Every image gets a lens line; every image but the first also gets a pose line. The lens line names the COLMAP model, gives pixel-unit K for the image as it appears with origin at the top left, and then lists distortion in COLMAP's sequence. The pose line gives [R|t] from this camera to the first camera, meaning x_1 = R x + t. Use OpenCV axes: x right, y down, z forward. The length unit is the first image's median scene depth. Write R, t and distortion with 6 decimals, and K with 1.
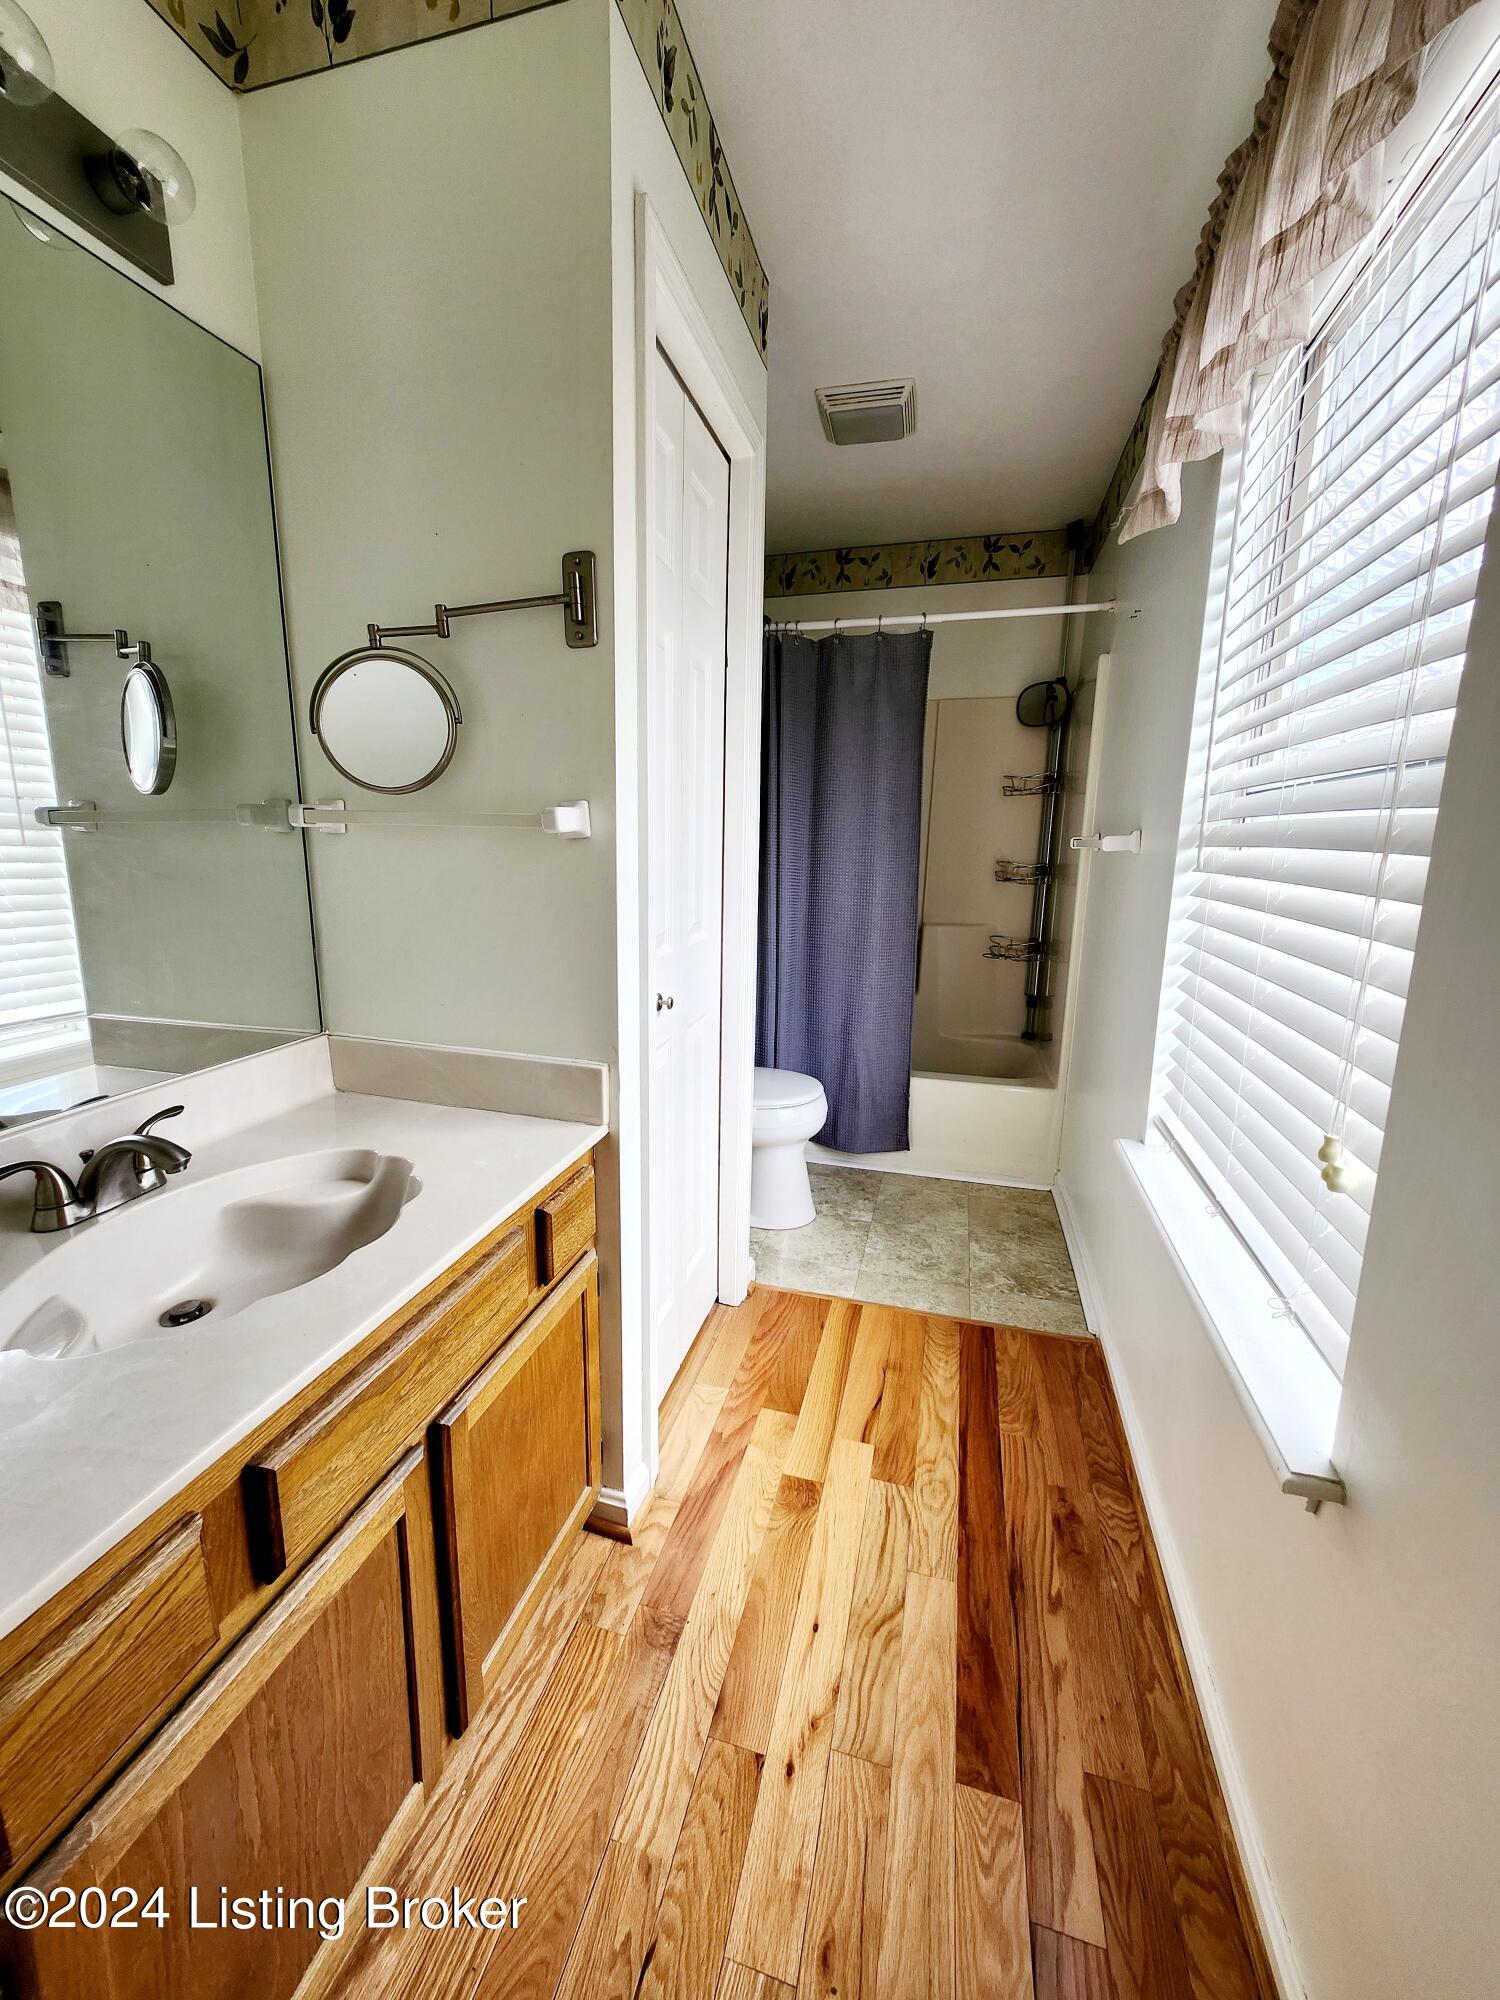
lens RADIAL K [[787.1, 0, 738.1], [0, 787.1, 978.1], [0, 0, 1]] dist [0.002897, 0.000759]
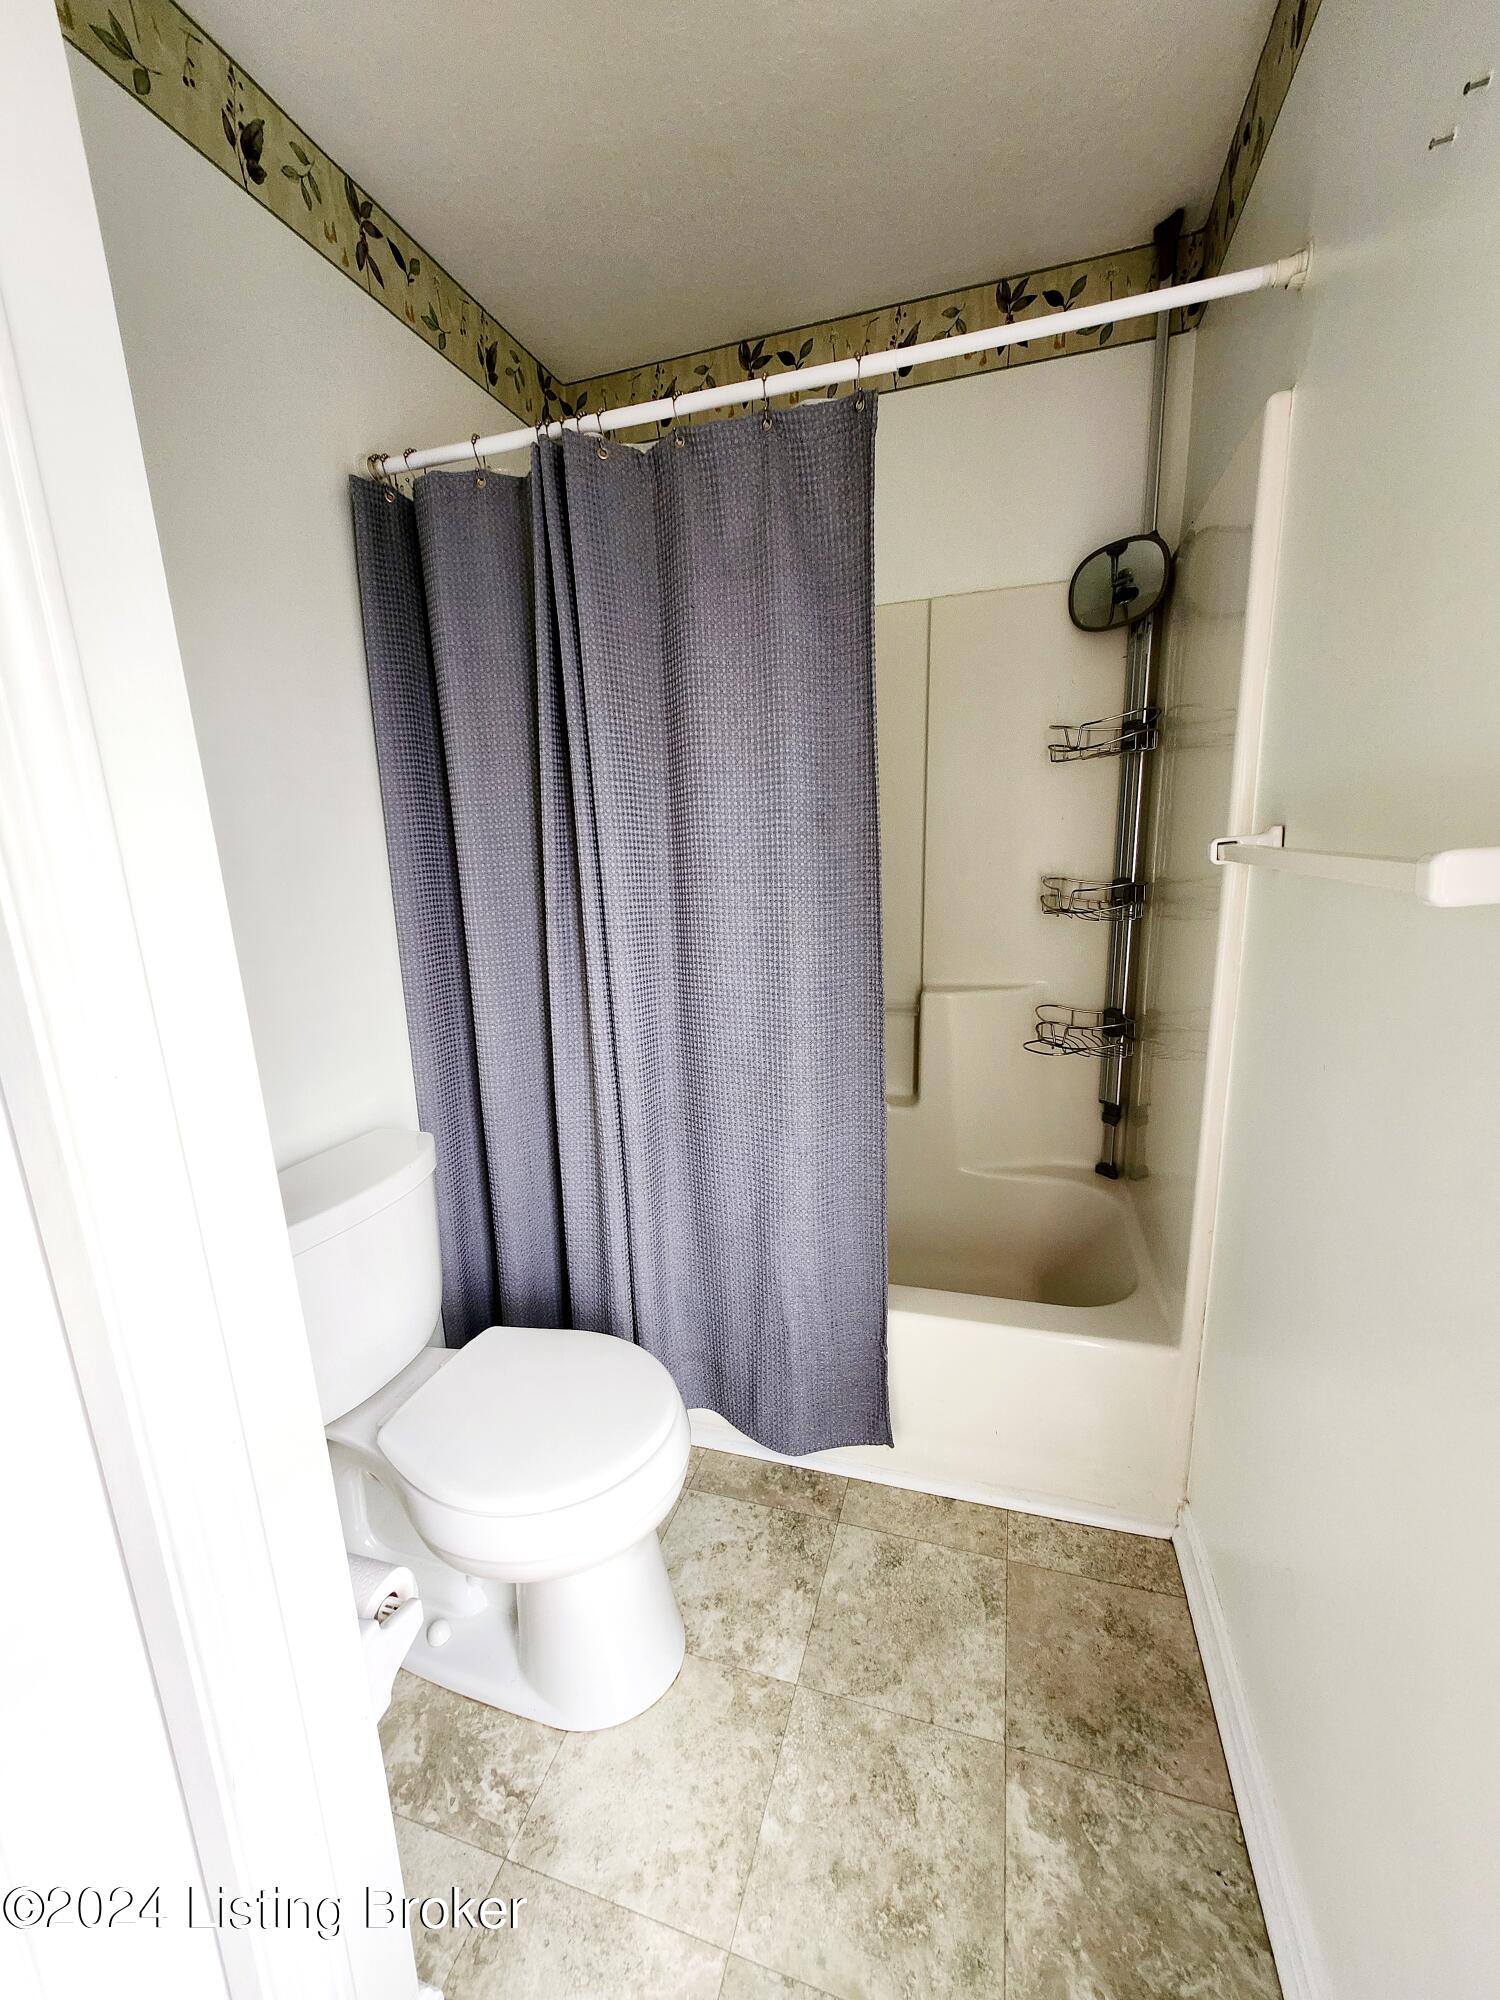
lens RADIAL K [[787.1, 0, 760.4], [0, 787.1, 1021.5], [0, 0, 1]] dist [0.002897, 0.000759]
pose [[0.998017, -0.049445, -0.038964, 0.162132], [0.051105, 0.997774, 0.042847, -0.092295], [0.036759, -0.044753, 0.998322, 0.477028]]
